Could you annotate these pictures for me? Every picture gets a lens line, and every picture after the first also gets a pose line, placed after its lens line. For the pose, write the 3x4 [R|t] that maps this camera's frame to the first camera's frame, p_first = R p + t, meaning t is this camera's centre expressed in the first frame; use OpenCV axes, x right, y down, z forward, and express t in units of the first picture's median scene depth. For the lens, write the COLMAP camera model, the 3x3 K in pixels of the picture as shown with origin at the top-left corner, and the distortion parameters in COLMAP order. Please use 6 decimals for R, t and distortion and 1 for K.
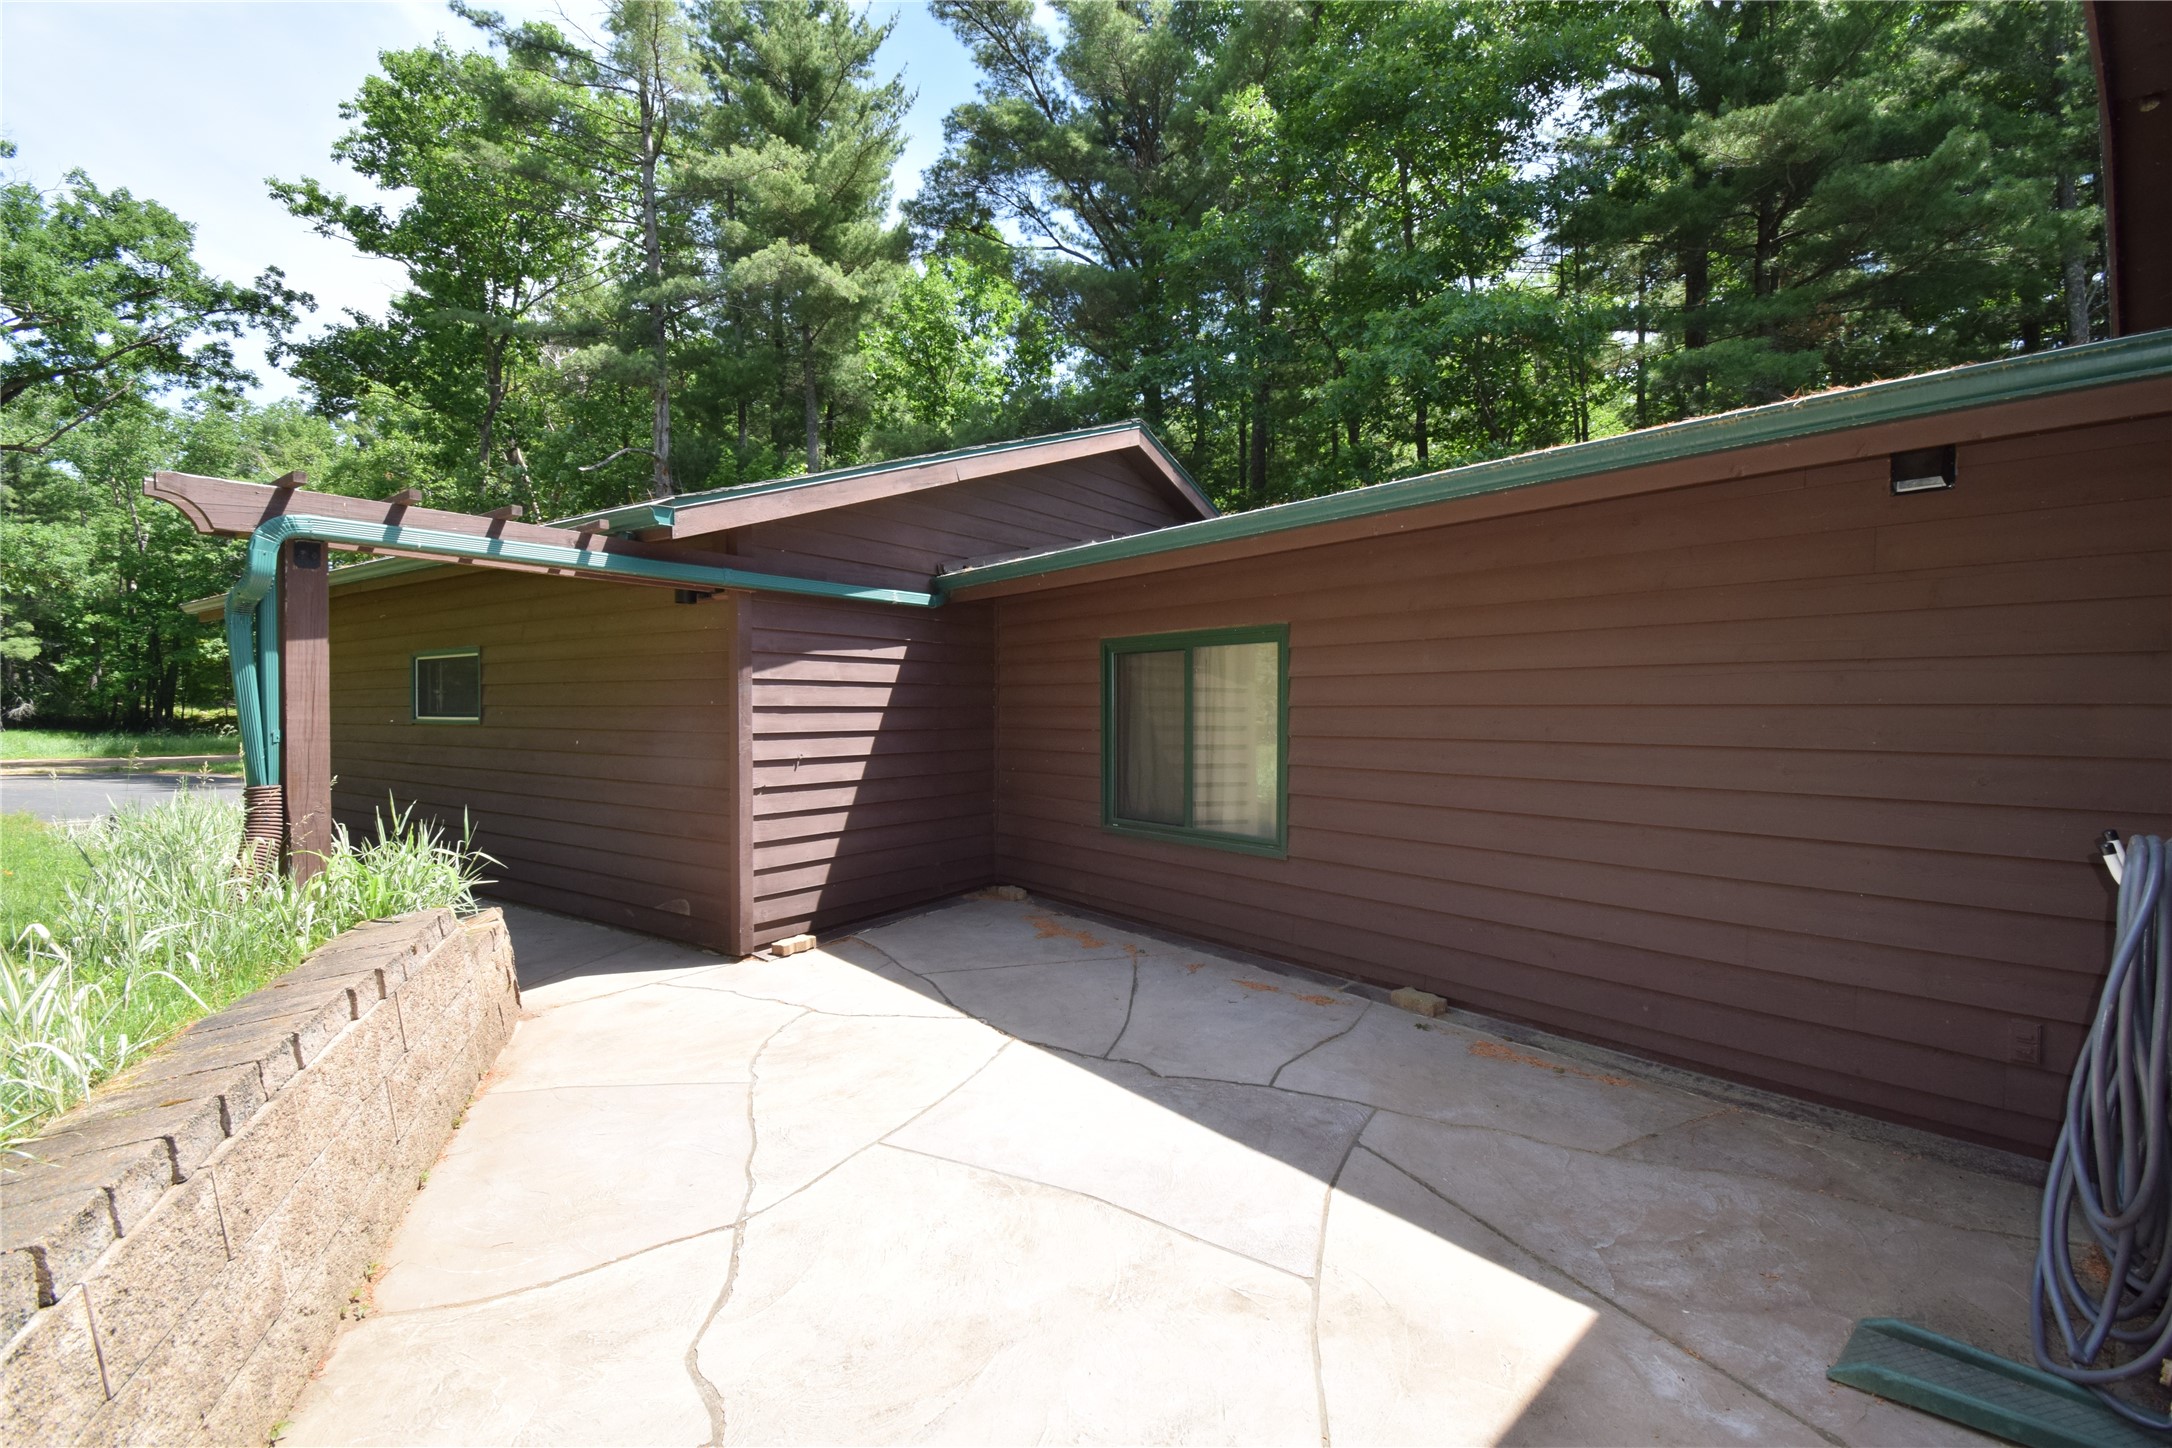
lens RADIAL K [[961.9, 0, 1113.4], [0, 961.9, 773.6], [0, 0, 1]] dist [-0.032949, -0.000298]
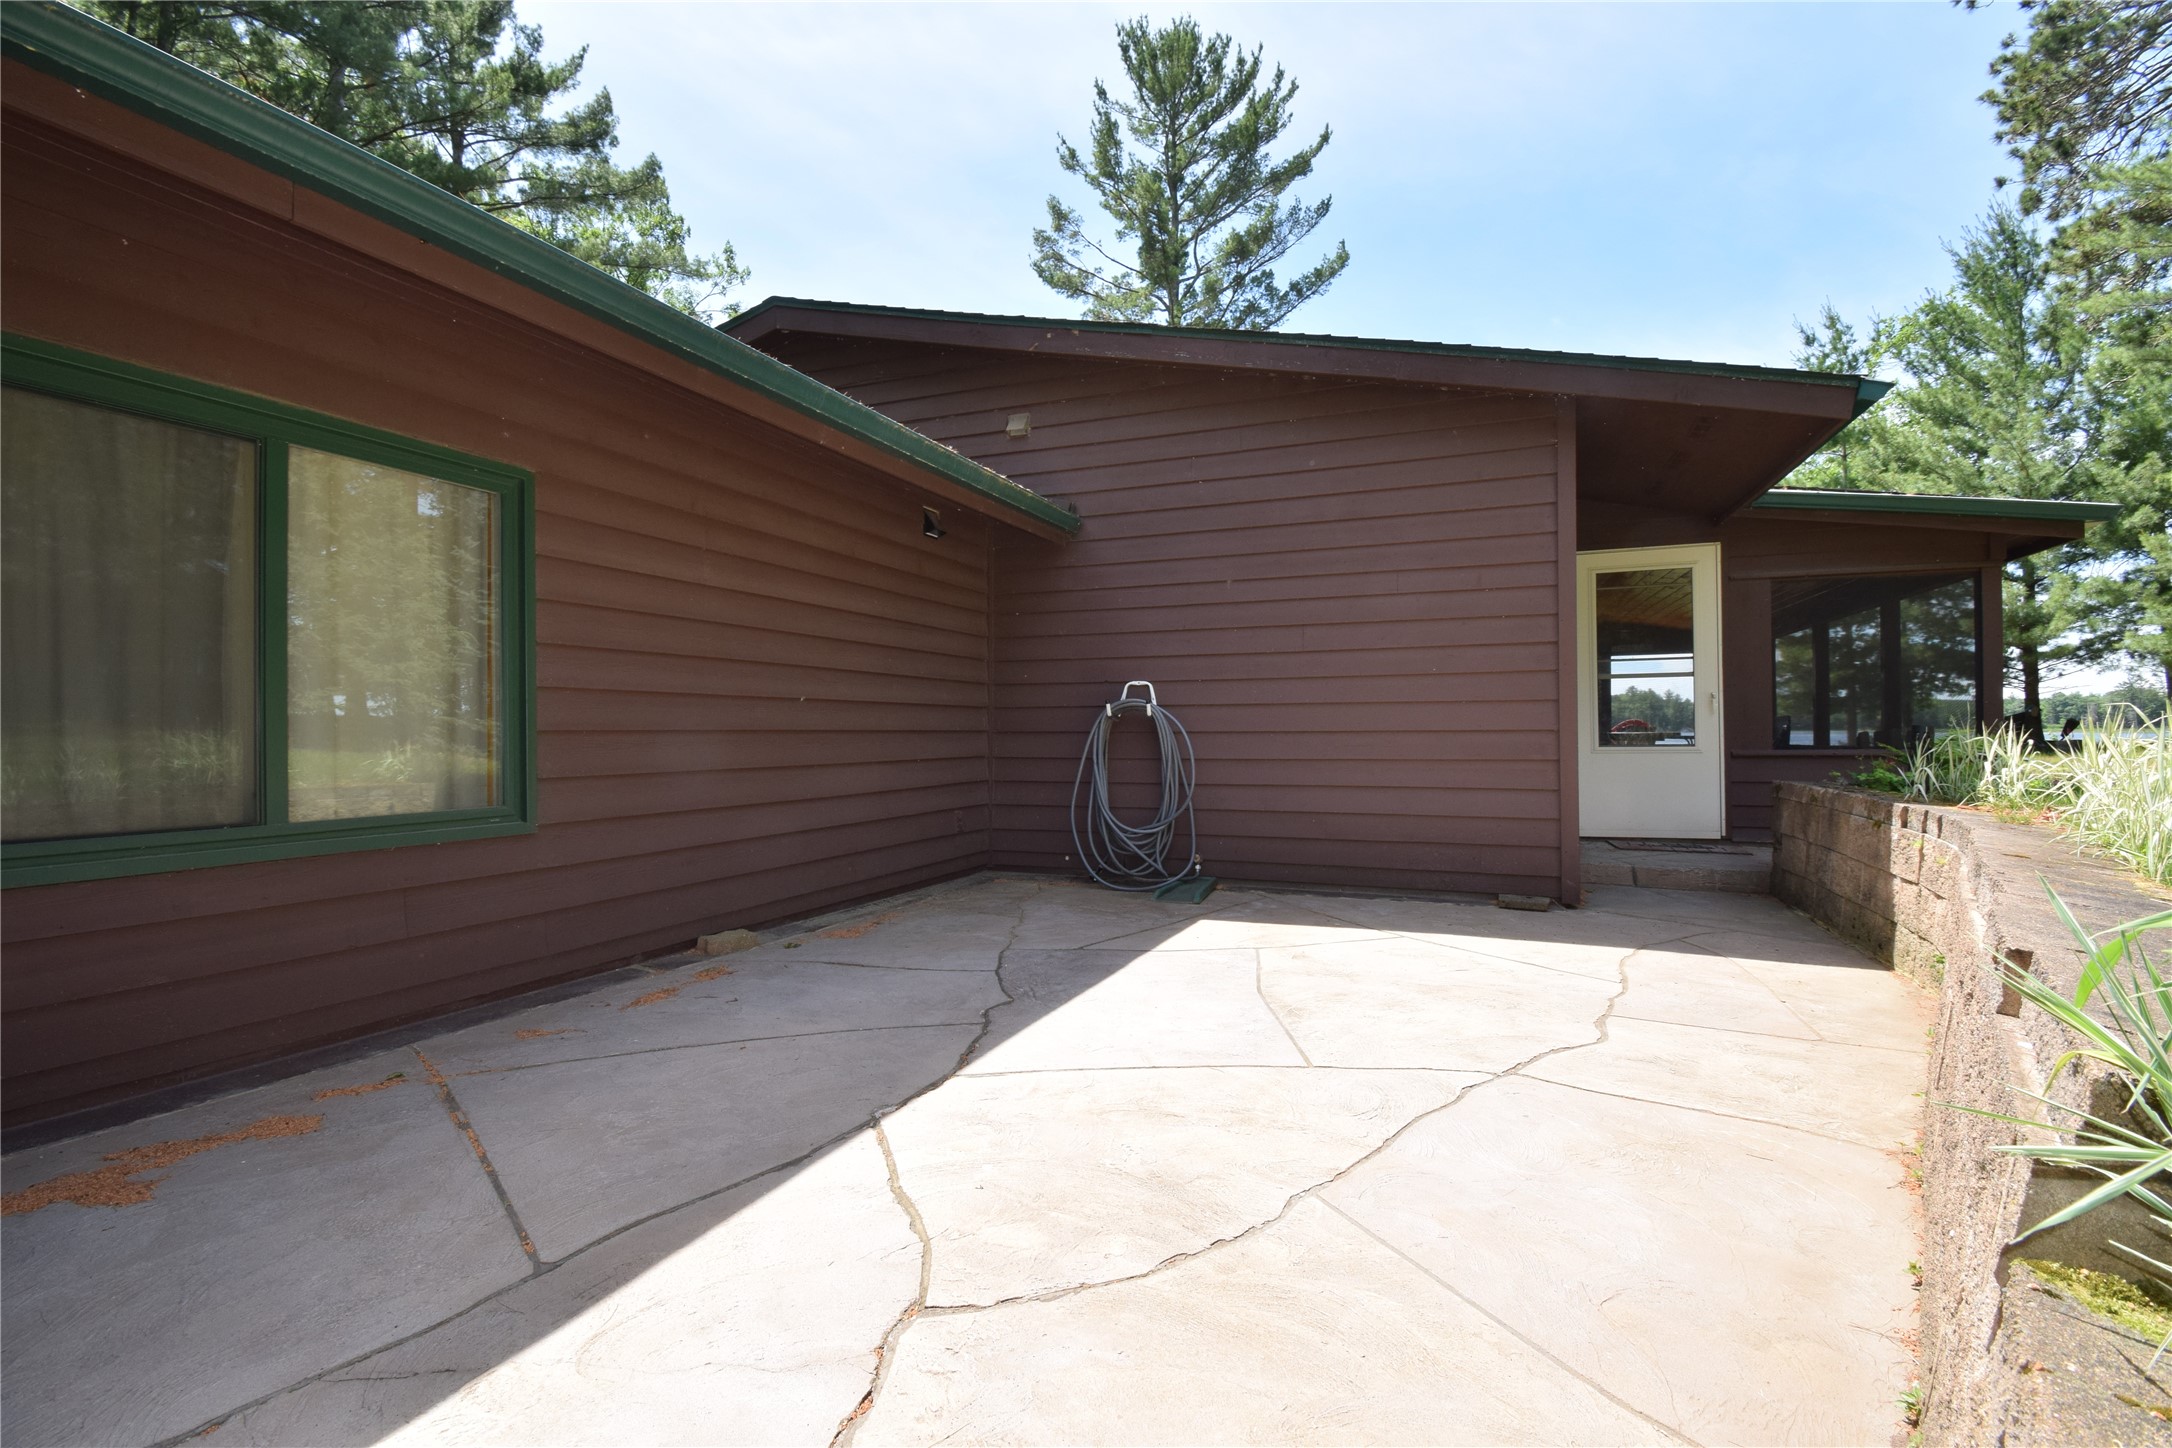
lens RADIAL K [[966.2, 0, 1086.0], [0, 966.2, 724.0], [0, 0, 1]] dist [0.032122, -0.030220]
pose [[-0.447214, 0.003491, 0.894420, -0.711728], [0.059287, 0.997909, 0.025748, 0.026136], [-0.892460, 0.064542, -0.446486, 1.164285]]
